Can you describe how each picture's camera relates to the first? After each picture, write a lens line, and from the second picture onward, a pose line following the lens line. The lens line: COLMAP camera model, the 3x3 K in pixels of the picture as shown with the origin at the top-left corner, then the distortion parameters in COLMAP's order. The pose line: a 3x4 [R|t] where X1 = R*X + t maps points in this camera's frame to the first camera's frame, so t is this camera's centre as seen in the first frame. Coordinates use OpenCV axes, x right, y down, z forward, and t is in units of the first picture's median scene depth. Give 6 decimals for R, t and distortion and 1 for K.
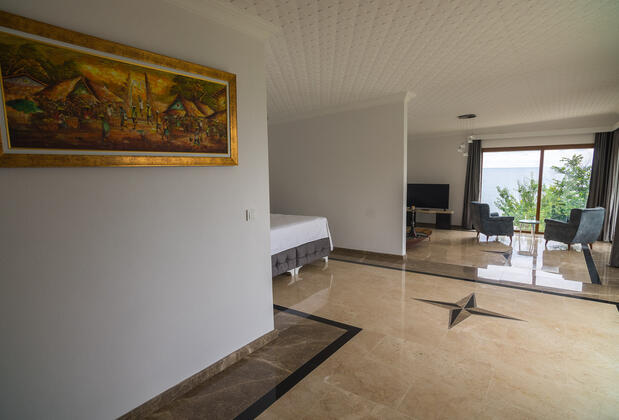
lens RADIAL K [[339.1, 0, 309.5], [0, 339.1, 210.0], [0, 0, 1]] dist [-0.014699, 0.000913]
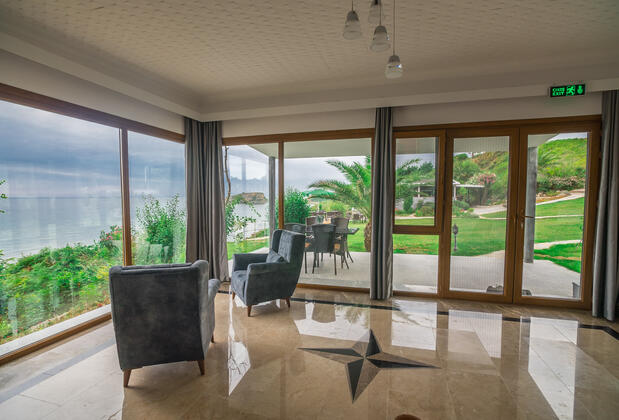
lens RADIAL K [[316.8, 0, 309.5], [0, 316.8, 210.0], [0, 0, 1]] dist [-0.029437, -0.000445]
pose [[-0.347134, -0.028323, 0.937388, 0.349644], [0.111563, 0.991199, 0.071263, -0.122612], [-0.931156, 0.129316, -0.340919, 1.608113]]
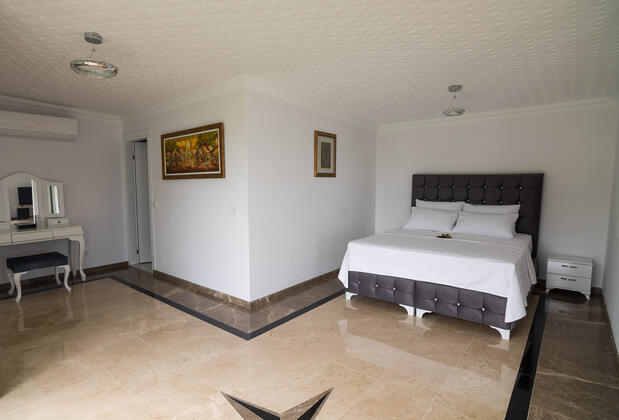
lens RADIAL K [[335.2, 0, 274.0], [0, 335.2, 211.0], [0, 0, 1]] dist [-0.021332, 0.000241]
pose [[-0.097597, 0.108458, -0.989299, 0.620856], [-0.103873, 0.987505, 0.118509, -0.087026], [0.989790, 0.114328, -0.085112, 0.638220]]
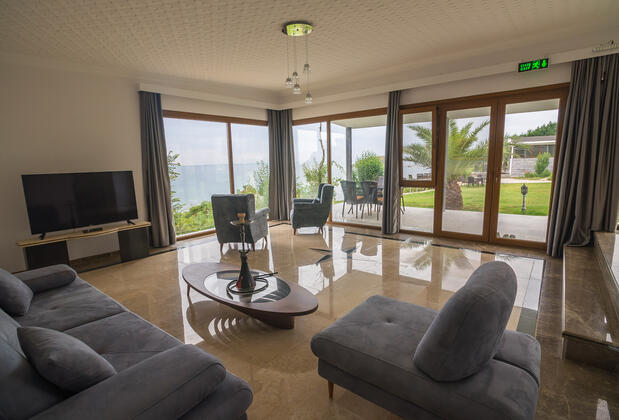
lens RADIAL K [[316.8, 0, 309.5], [0, 316.8, 210.0], [0, 0, 1]] dist [-0.029437, -0.000445]
pose [[0.045521, -0.137166, 0.989502, -0.095283], [0.135447, 0.982229, 0.129926, -0.083609], [-0.989738, 0.128111, 0.063291, 1.379117]]
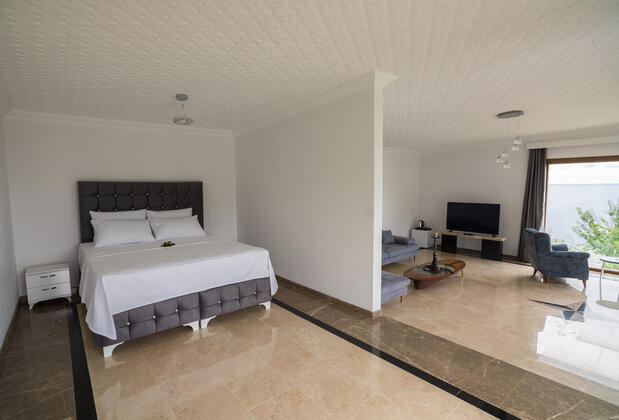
lens RADIAL K [[308.2, 0, 309.5], [0, 308.2, 210.0], [0, 0, 1]] dist [-0.011372, 0.000170]
pose [[0.968993, 0.030698, -0.245175, 0.299356], [-0.038420, 0.998903, -0.026776, -0.049768], [0.244084, 0.035365, 0.969109, 0.359531]]
